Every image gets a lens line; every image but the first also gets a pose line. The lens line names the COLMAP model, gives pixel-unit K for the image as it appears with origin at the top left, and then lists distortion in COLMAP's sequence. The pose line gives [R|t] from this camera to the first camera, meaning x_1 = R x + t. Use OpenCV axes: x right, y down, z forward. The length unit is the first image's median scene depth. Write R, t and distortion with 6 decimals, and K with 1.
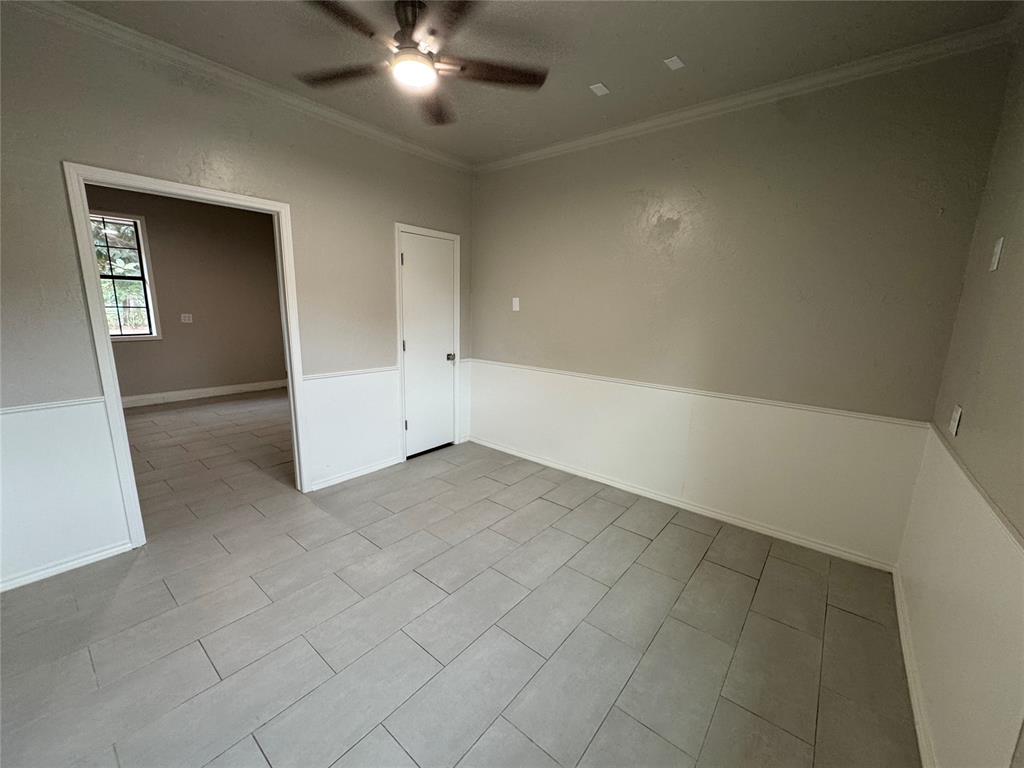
lens RADIAL K [[408.1, 0, 513.0], [0, 408.1, 384.6], [0, 0, 1]] dist [-0.003149, -0.000326]
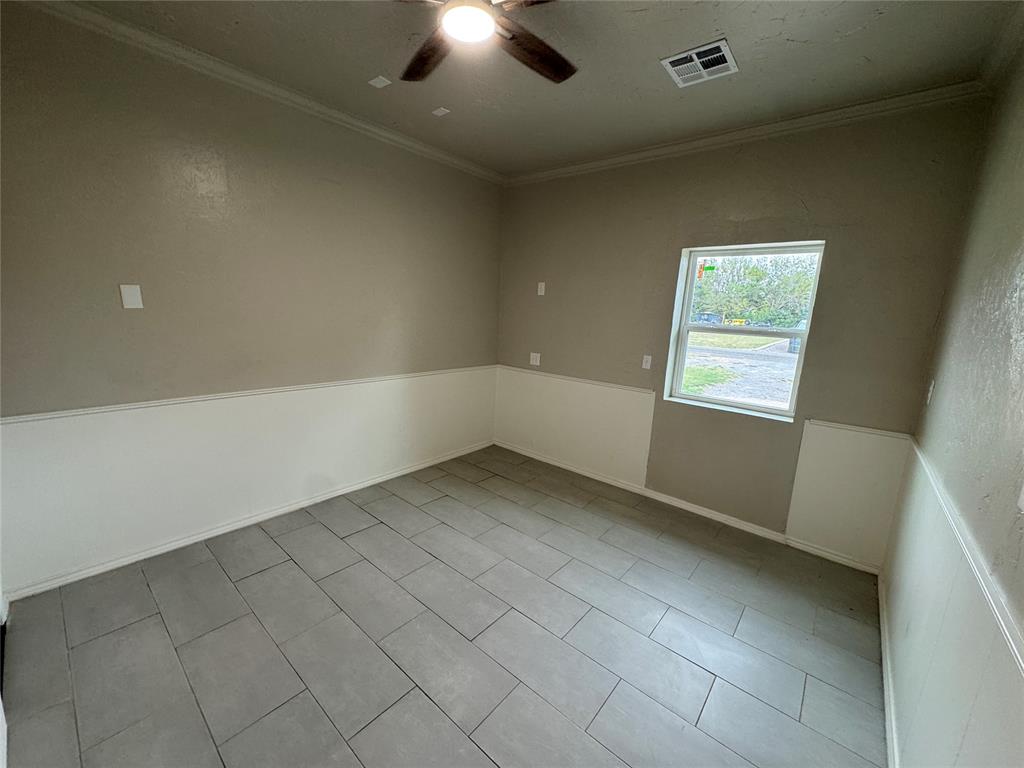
lens RADIAL K [[408.1, 0, 513.0], [0, 408.1, 384.6], [0, 0, 1]] dist [-0.003149, -0.000326]
pose [[0.021885, -0.201980, 0.979145, -0.783150], [0.153789, 0.968403, 0.196327, -0.151049], [-0.987861, 0.146285, 0.052256, 0.683484]]
